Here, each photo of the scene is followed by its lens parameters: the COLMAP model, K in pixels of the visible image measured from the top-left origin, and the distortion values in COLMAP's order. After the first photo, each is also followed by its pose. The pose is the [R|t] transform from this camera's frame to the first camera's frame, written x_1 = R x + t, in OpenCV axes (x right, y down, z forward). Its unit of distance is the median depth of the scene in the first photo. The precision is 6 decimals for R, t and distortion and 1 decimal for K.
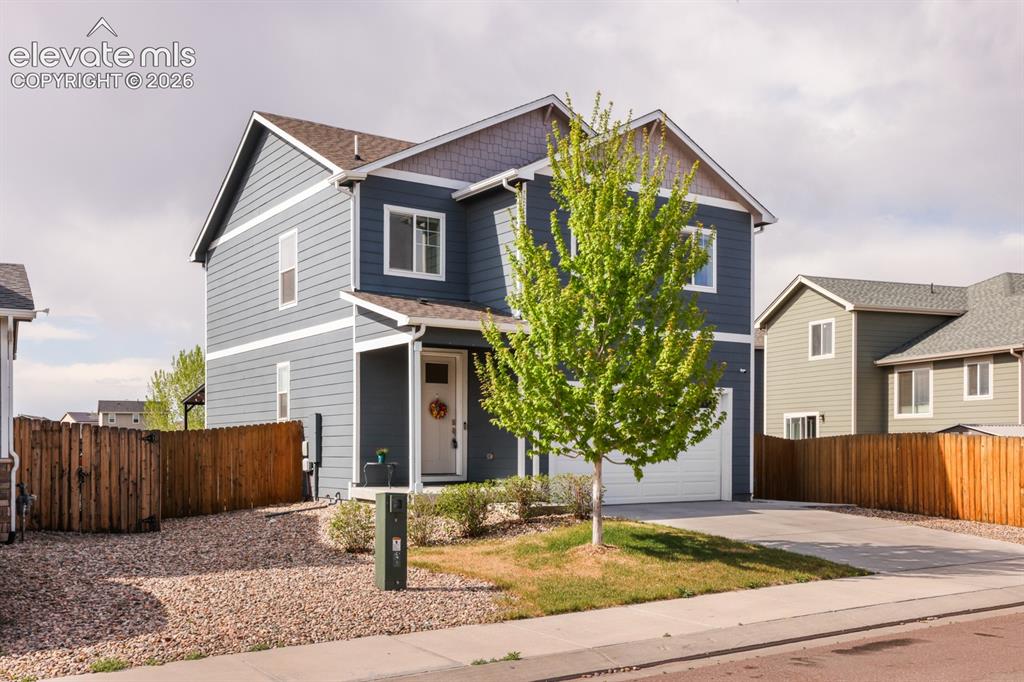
lens RADIAL K [[986.6, 0, 518.5], [0, 986.6, 410.3], [0, 0, 1]] dist [0.073155, 0.011786]
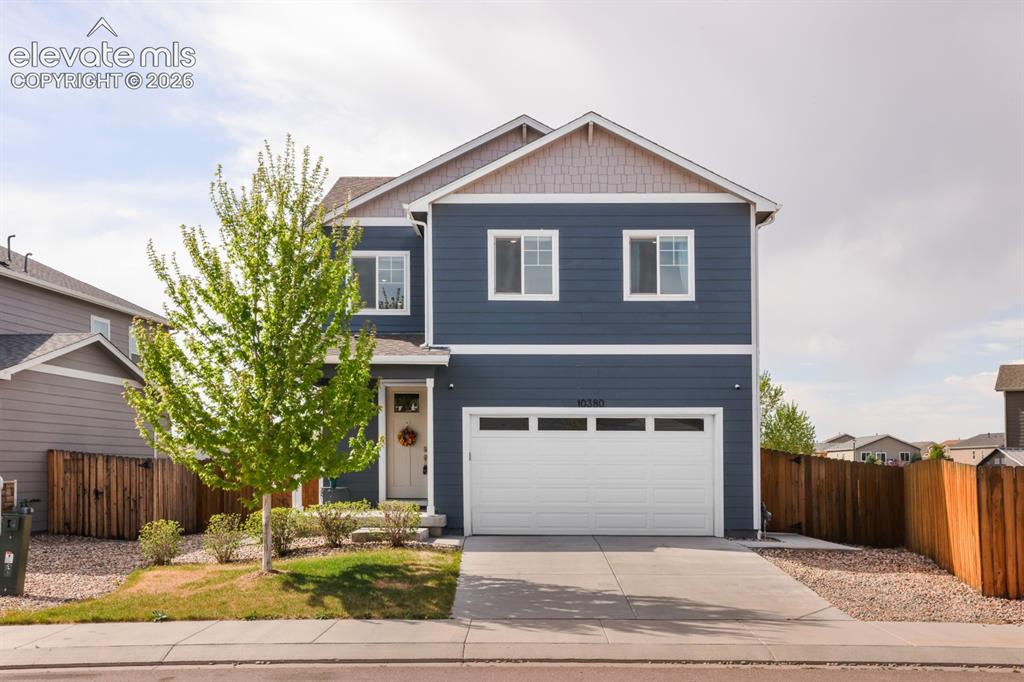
lens RADIAL K [[986.6, 0, 518.5], [0, 986.6, 410.3], [0, 0, 1]] dist [0.073155, 0.011786]
pose [[0.827968, -0.028896, -0.560030, 0.600752], [0.015755, 0.999476, -0.028277, 0.002024], [0.560553, 0.014589, 0.827990, 0.193177]]
